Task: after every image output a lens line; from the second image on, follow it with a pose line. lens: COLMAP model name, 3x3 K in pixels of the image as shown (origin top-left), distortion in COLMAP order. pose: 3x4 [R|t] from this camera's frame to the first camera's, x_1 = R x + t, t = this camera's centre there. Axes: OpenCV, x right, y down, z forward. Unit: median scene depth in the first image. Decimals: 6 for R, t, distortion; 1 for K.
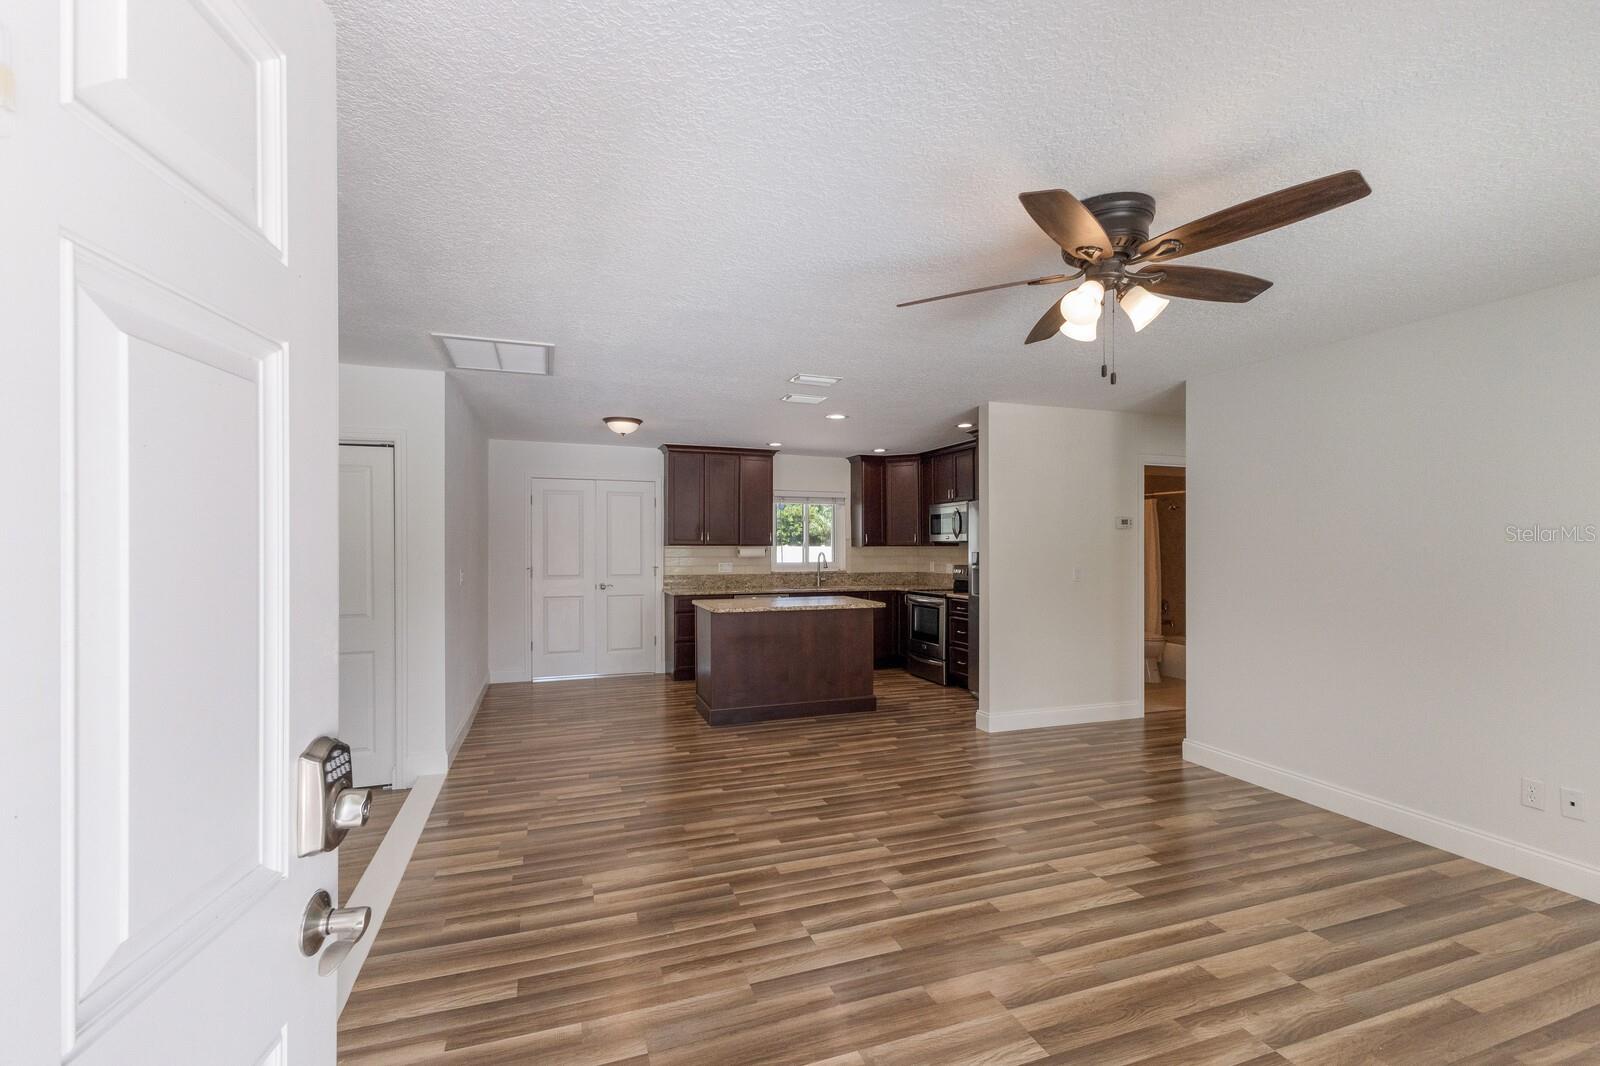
lens RADIAL K [[688.5, 0, 800.8], [0, 688.5, 555.7], [0, 0, 1]] dist [0.017628, -0.000642]
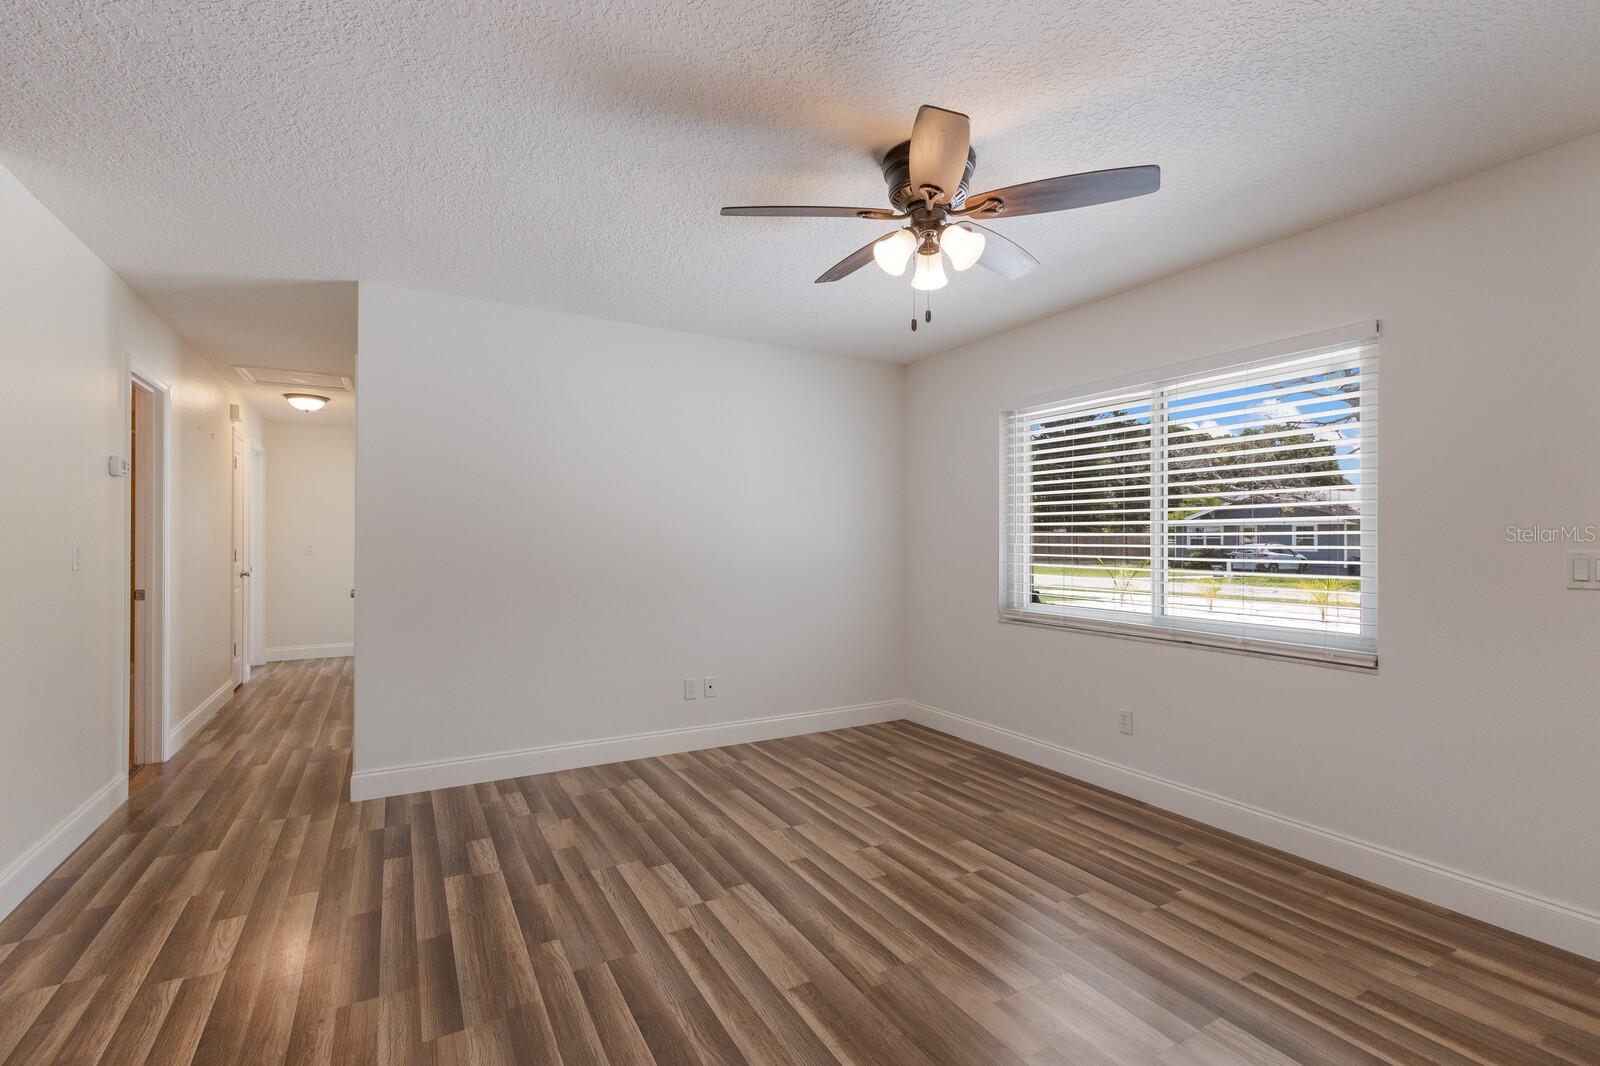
lens RADIAL K [[720.3, 0, 802.7], [0, 720.3, 536.2], [0, 0, 1]] dist [0.017535, -0.004268]
pose [[-0.170180, 0.004330, 0.985403, -0.302765], [0.014291, 0.999896, -0.001926, 0.027037], [-0.985309, 0.013754, -0.170224, 0.727306]]
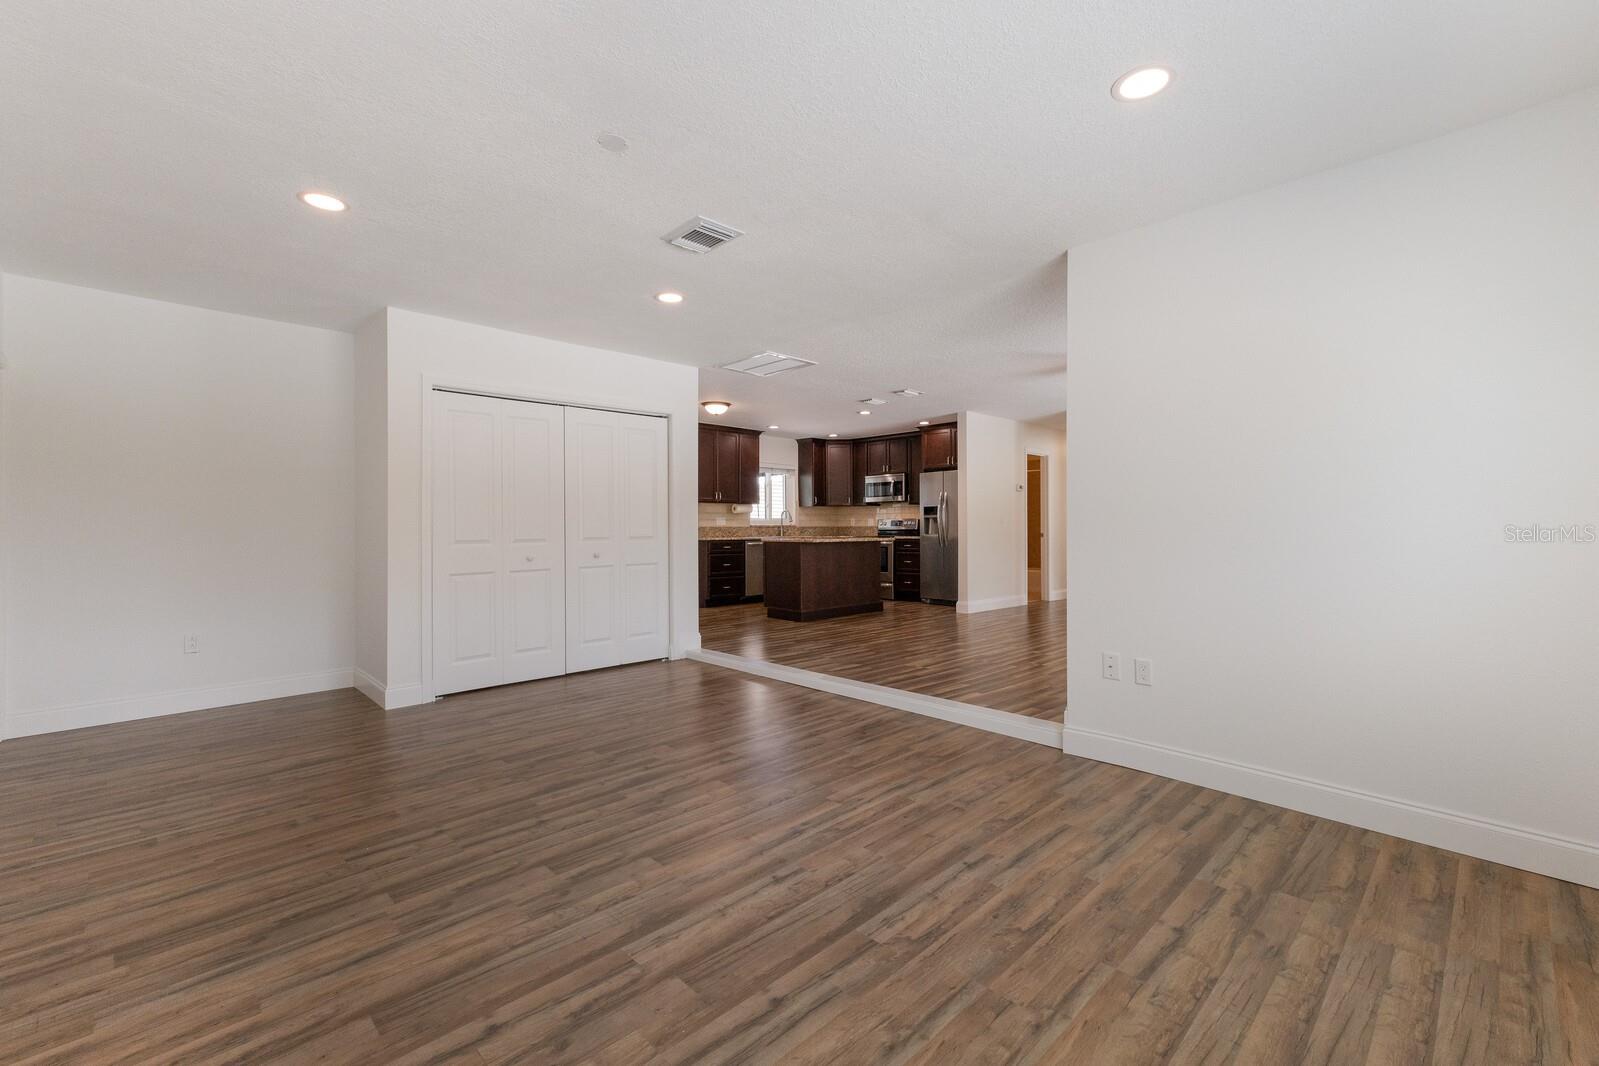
lens RADIAL K [[688.1, 0, 794.3], [0, 688.1, 522.1], [0, 0, 1]] dist [0.017628, -0.000642]
pose [[0.916141, 0.000431, 0.400857, -0.935179], [0.008009, 0.999780, -0.019378, 0.084498], [-0.400777, 0.020963, 0.915936, -0.406927]]
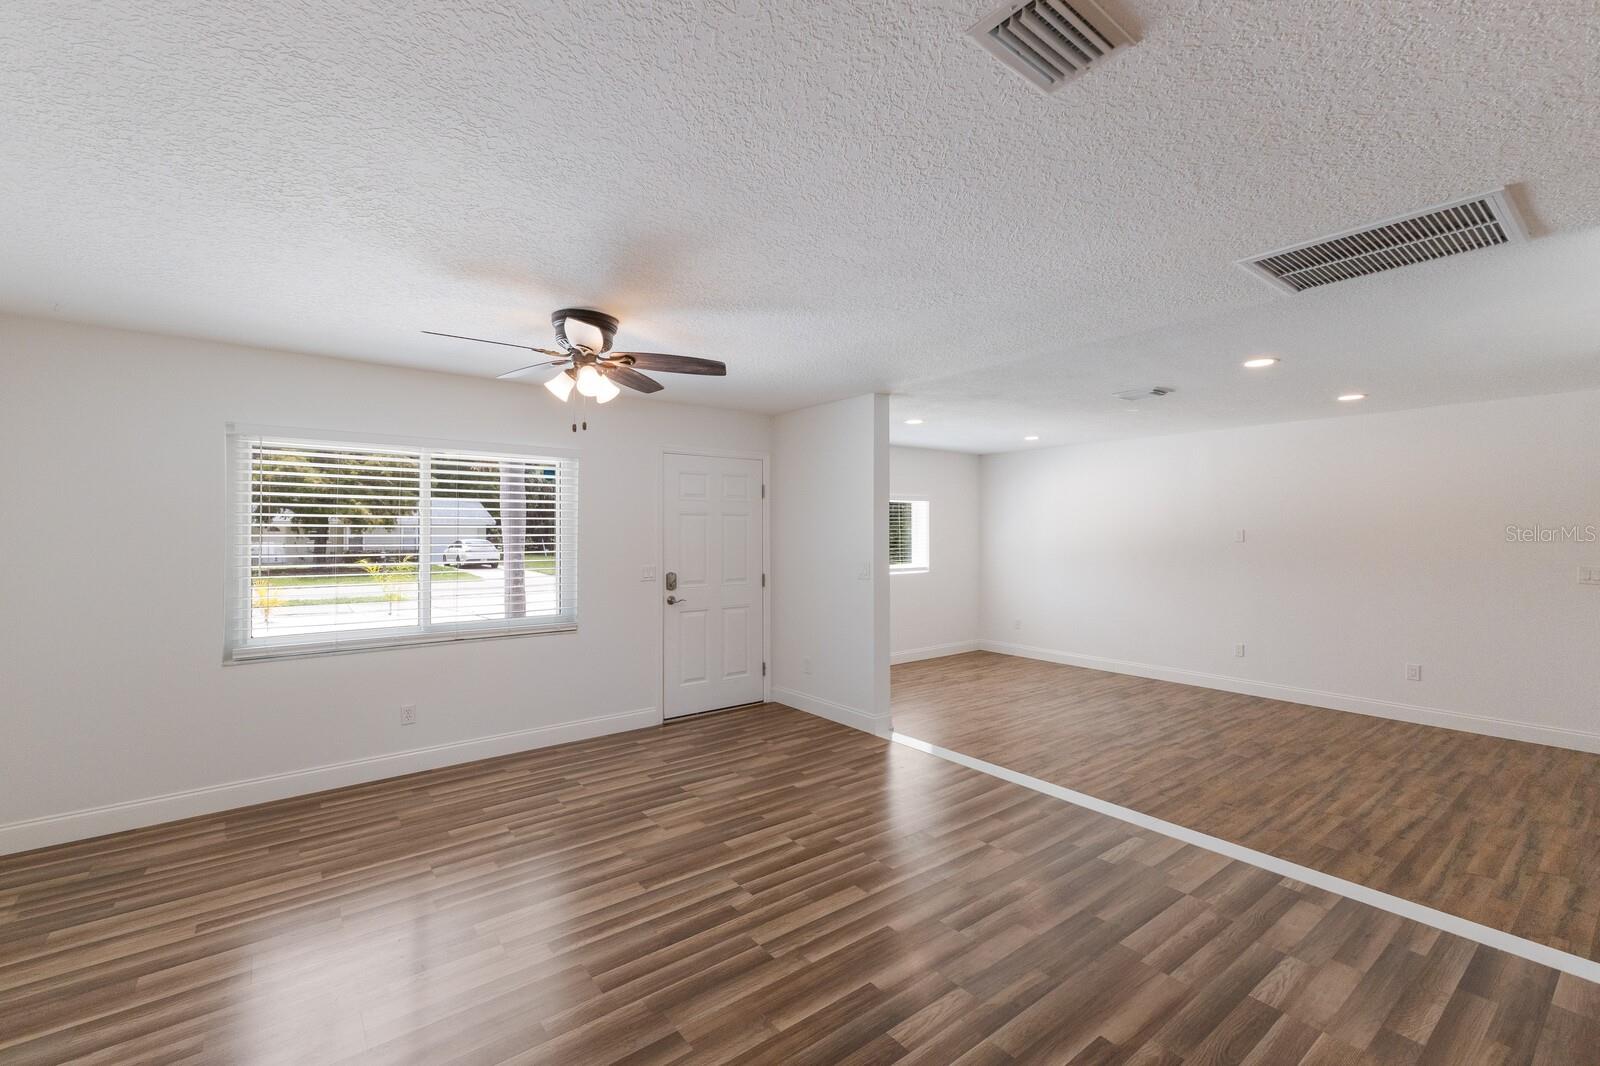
lens RADIAL K [[688.5, 0, 806.0], [0, 688.5, 523.7], [0, 0, 1]] dist [0.017628, -0.000642]
pose [[-0.948468, -0.004383, -0.316842, 0.247765], [-0.005465, 0.999982, 0.002527, -0.035887], [0.316826, 0.004128, -0.948475, 1.359526]]
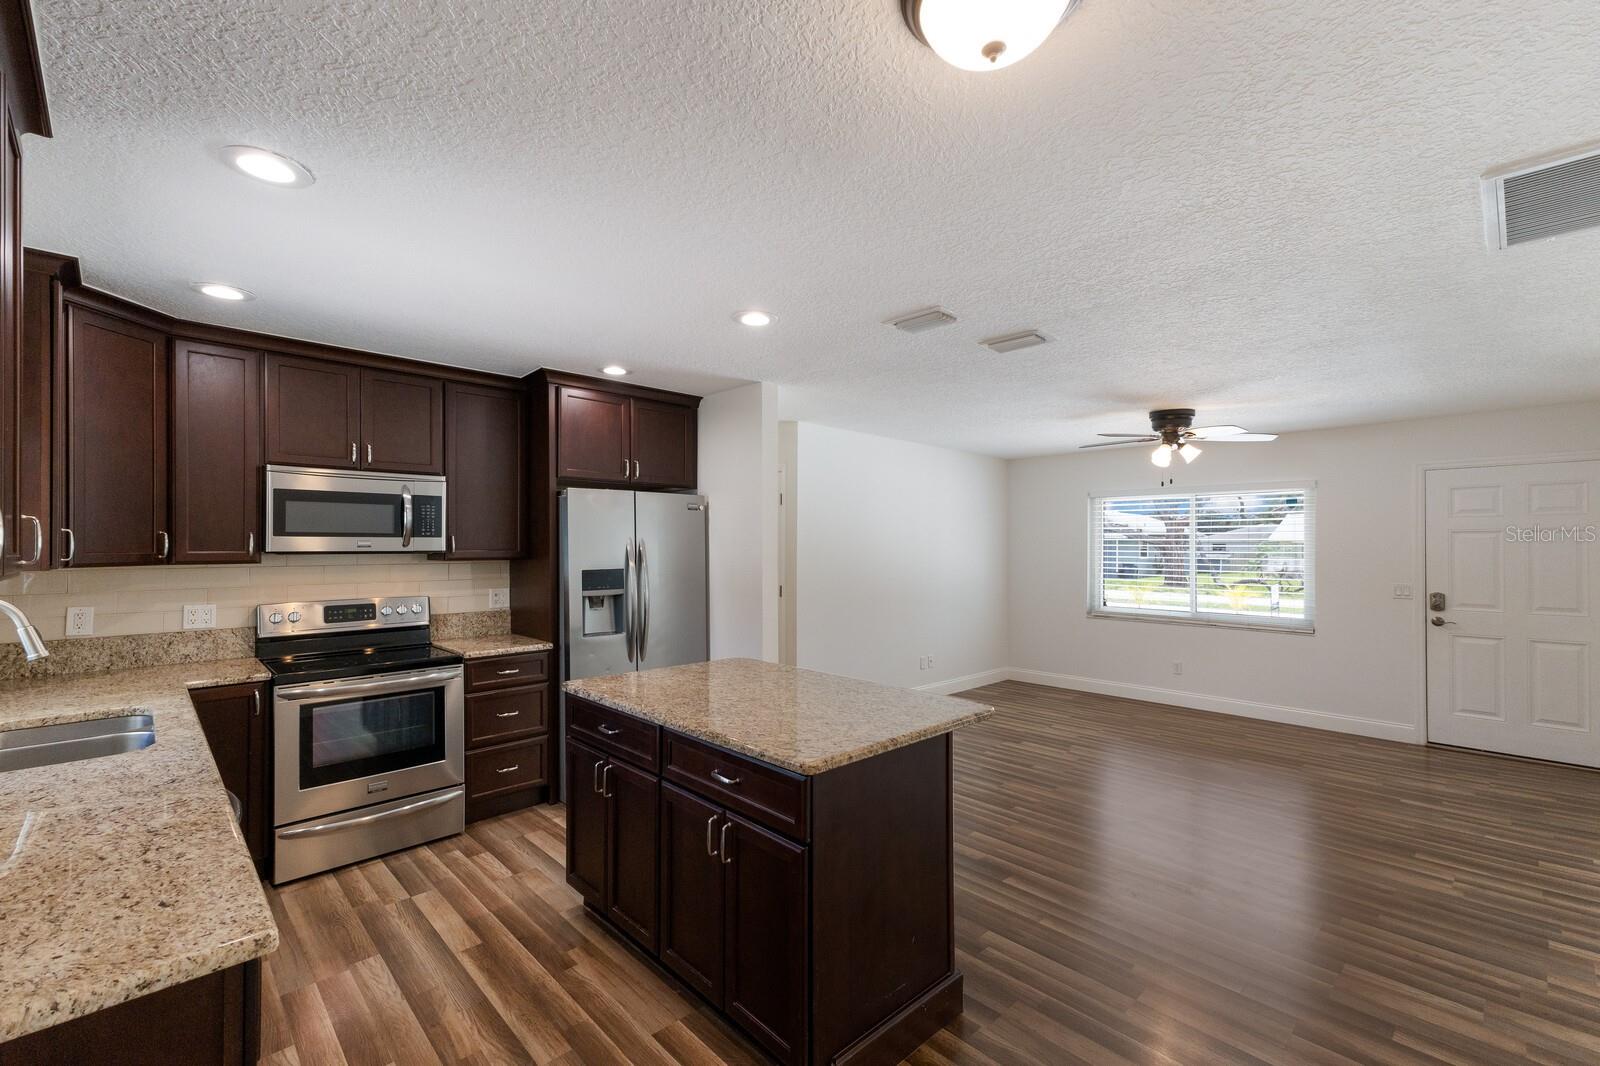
lens RADIAL K [[688.5, 0, 799.4], [0, 688.5, 545.4], [0, 0, 1]] dist [0.017628, -0.000642]
pose [[-0.406287, 0.000646, 0.913746, -0.609190], [0.009985, 0.999943, 0.003733, -0.042313], [-0.913691, 0.010641, -0.406270, 1.627589]]
